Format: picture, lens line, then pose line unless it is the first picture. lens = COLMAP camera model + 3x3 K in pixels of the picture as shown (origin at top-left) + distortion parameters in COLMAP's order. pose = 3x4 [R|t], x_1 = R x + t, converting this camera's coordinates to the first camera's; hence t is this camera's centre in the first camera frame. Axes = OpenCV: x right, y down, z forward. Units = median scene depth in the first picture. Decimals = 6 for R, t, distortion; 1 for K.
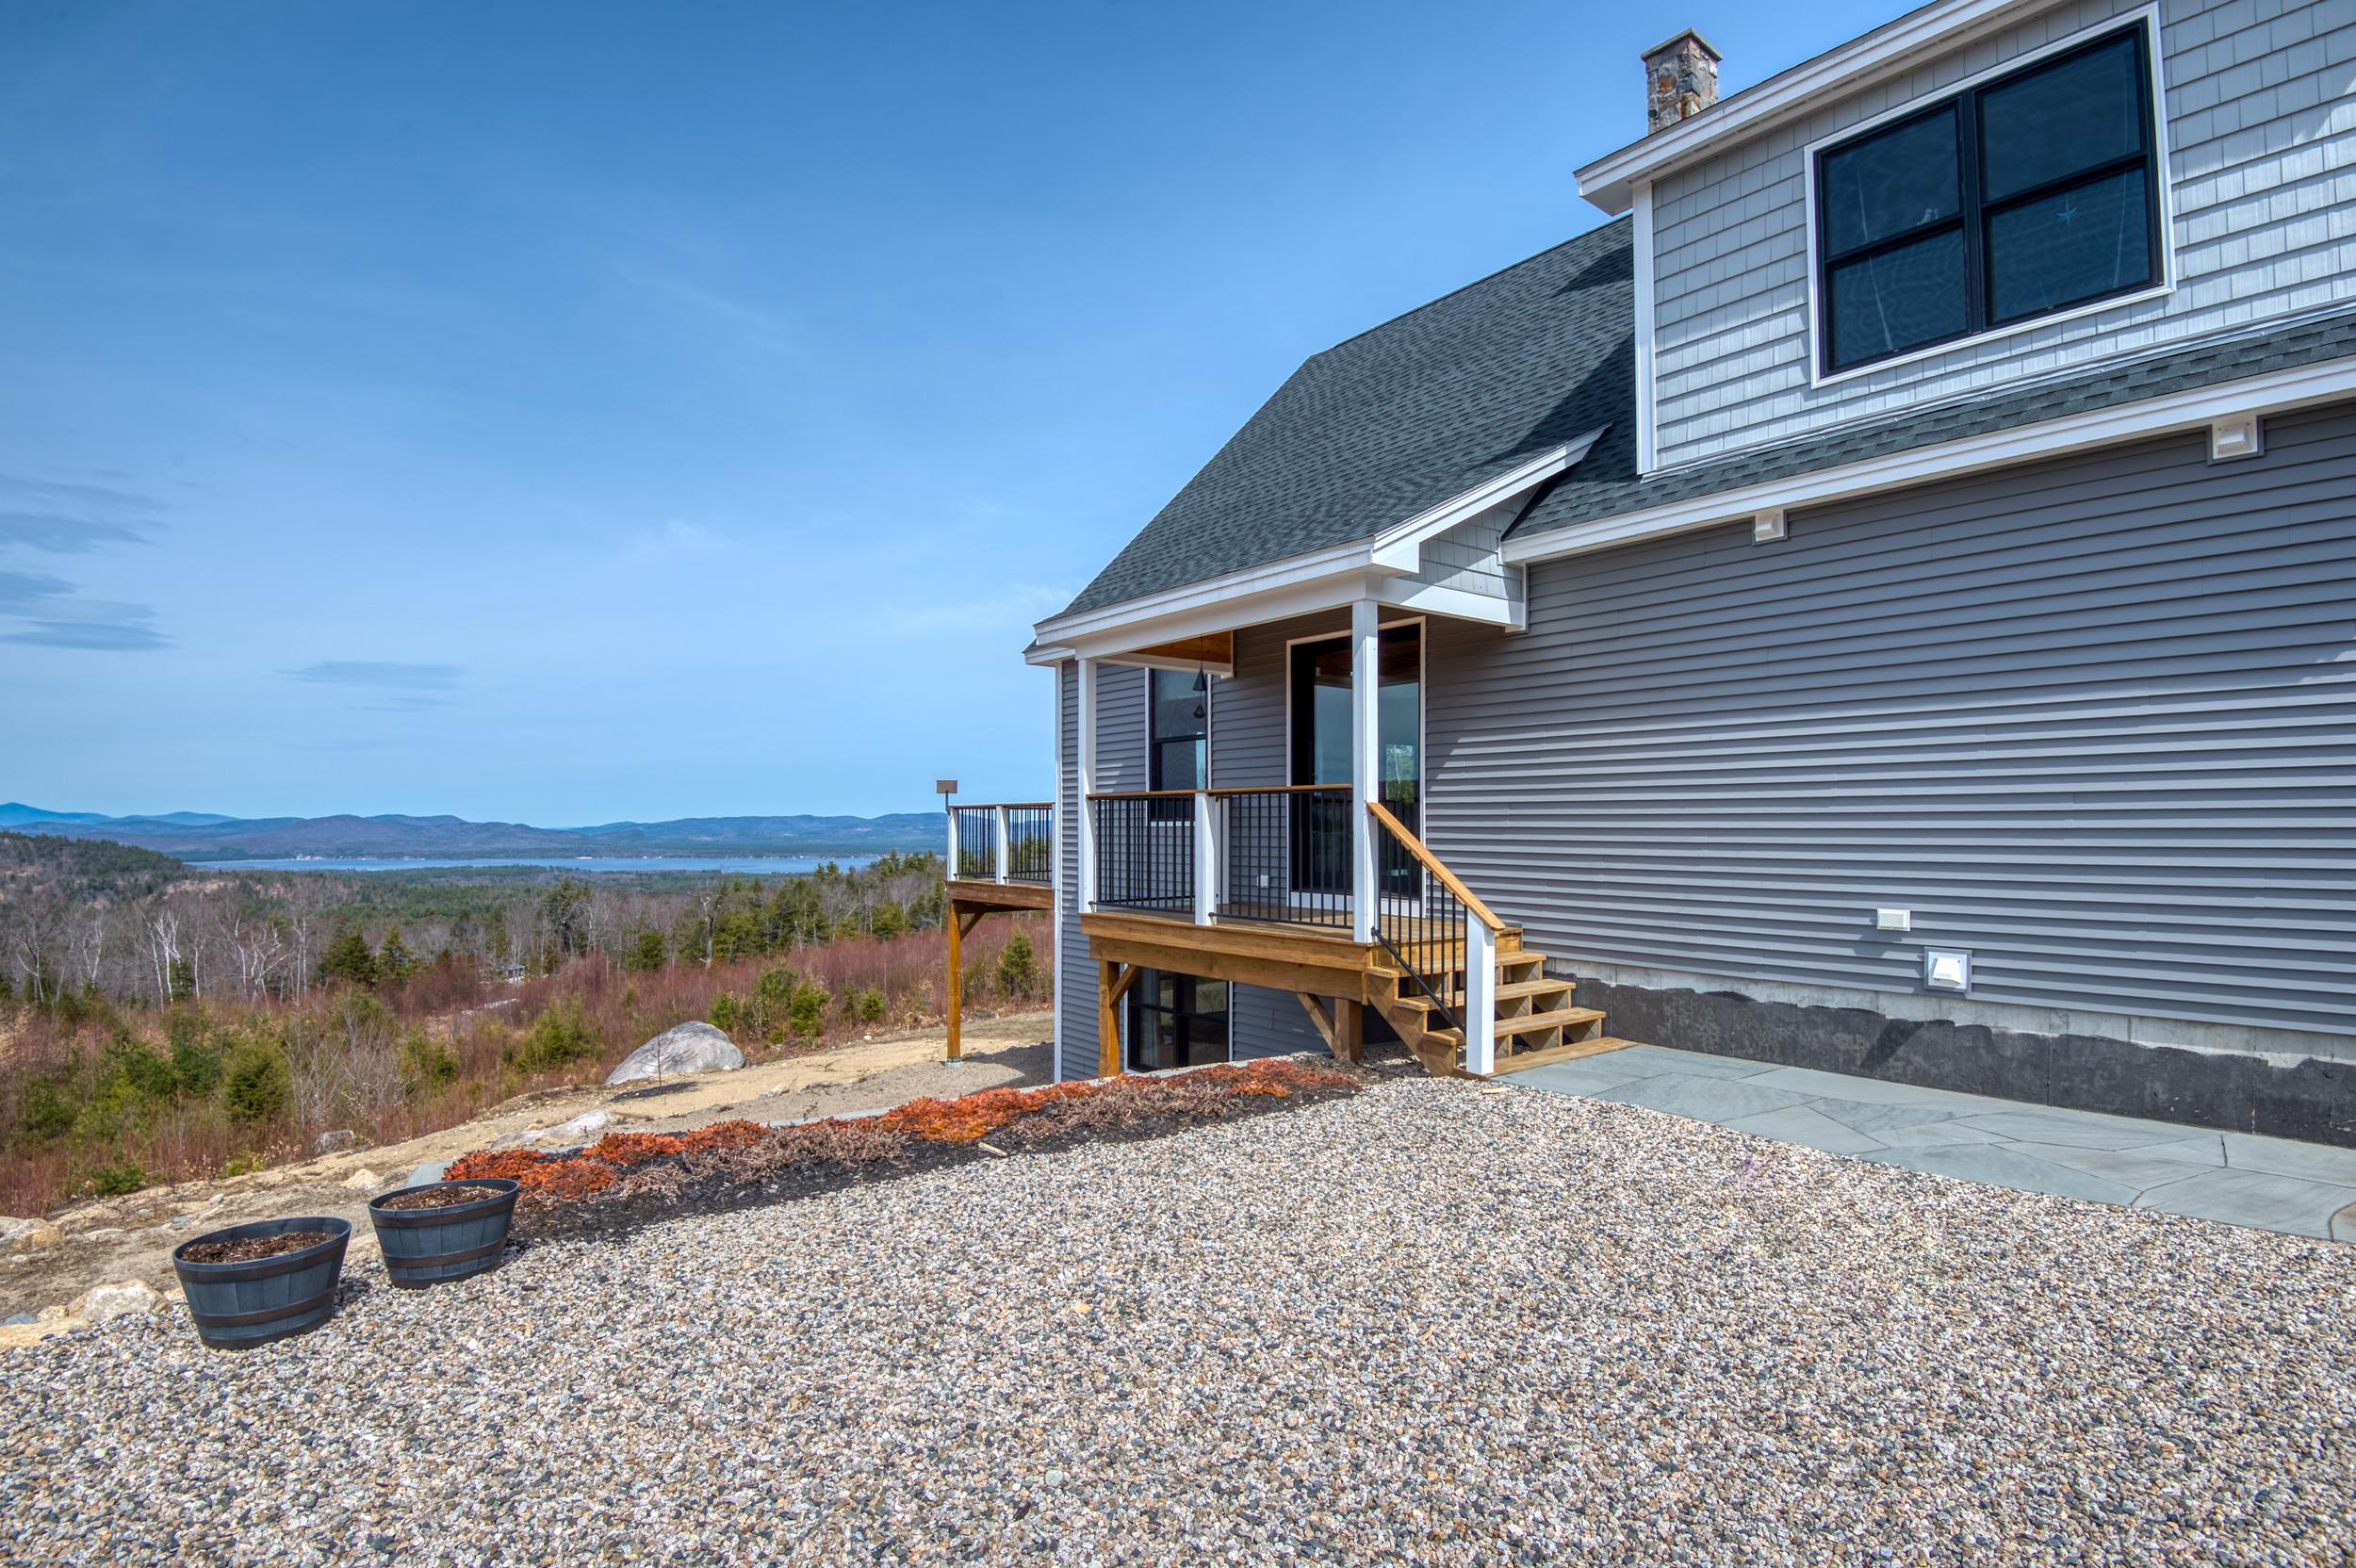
lens RADIAL K [[1166.6, 0, 1110.0], [0, 1166.6, 816.0], [0, 0, 1]] dist [0.001881, -0.024527]
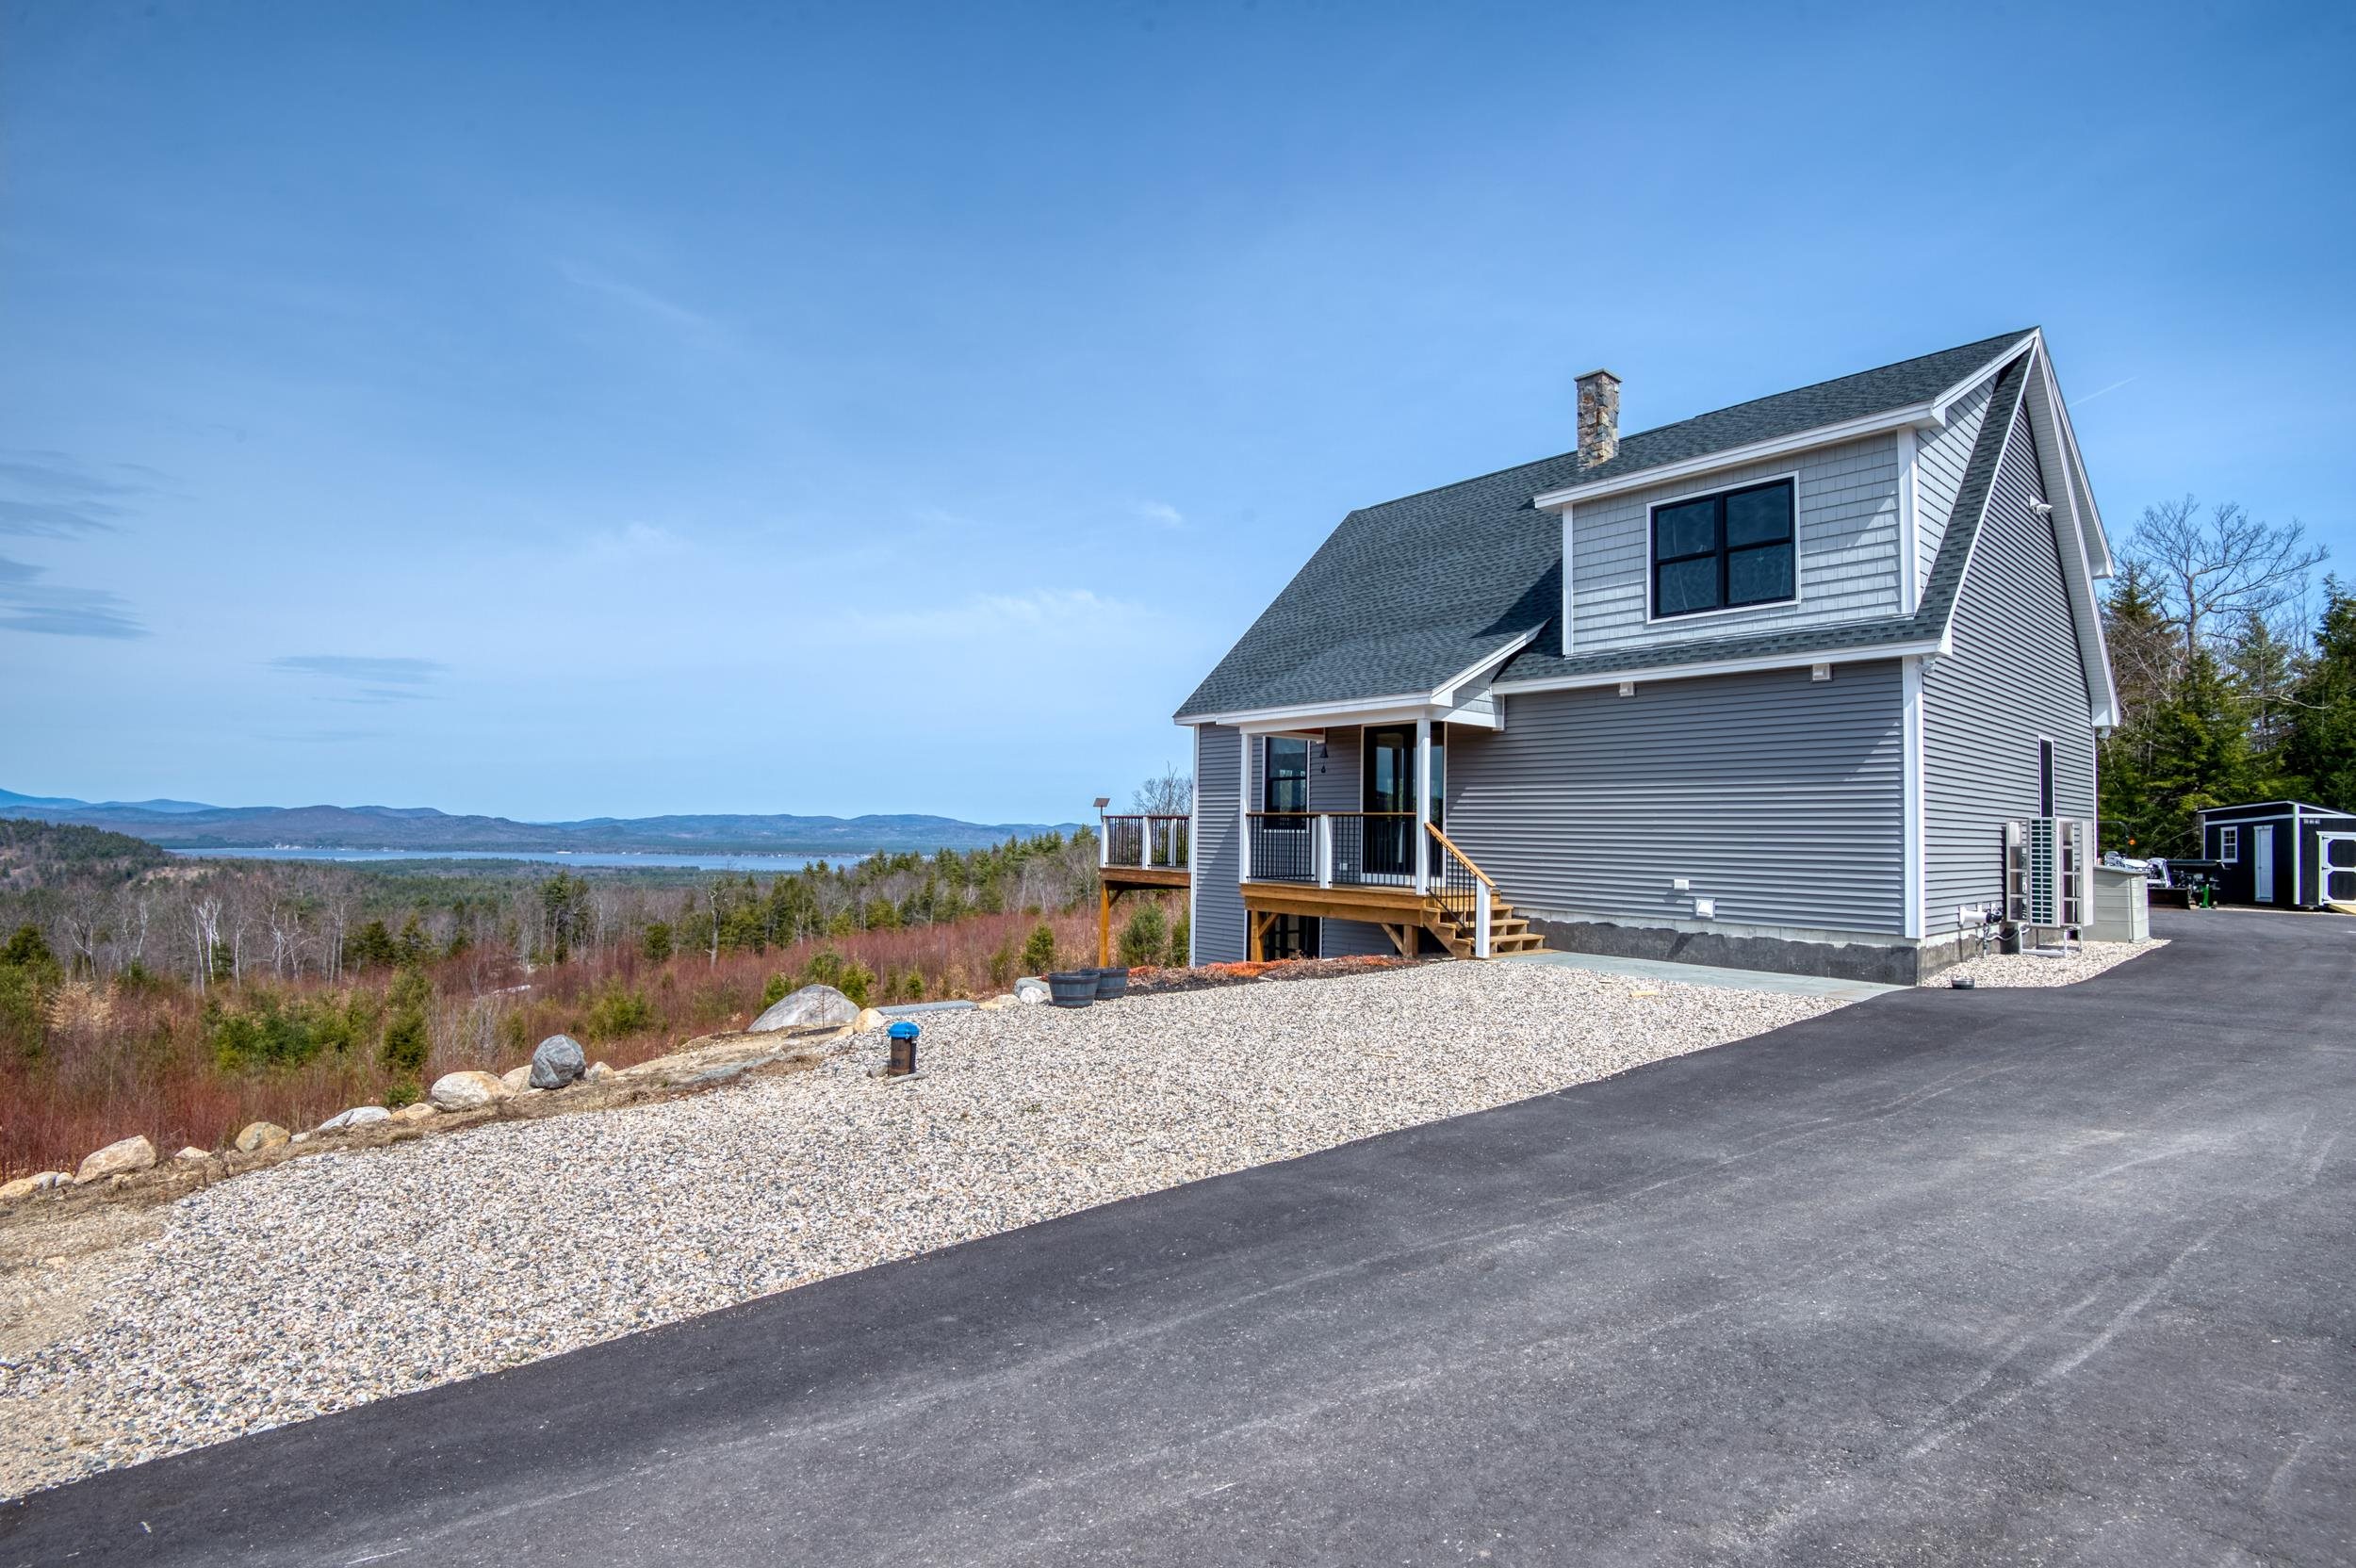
lens RADIAL K [[1136.5, 0, 1108.3], [0, 1136.5, 785.5], [0, 0, 1]] dist [-0.002188, -0.018349]
pose [[0.999502, 0.019585, 0.024747, -0.331210], [-0.018798, 0.999323, -0.031618, -0.003511], [-0.025350, 0.031137, 0.999194, -0.825045]]
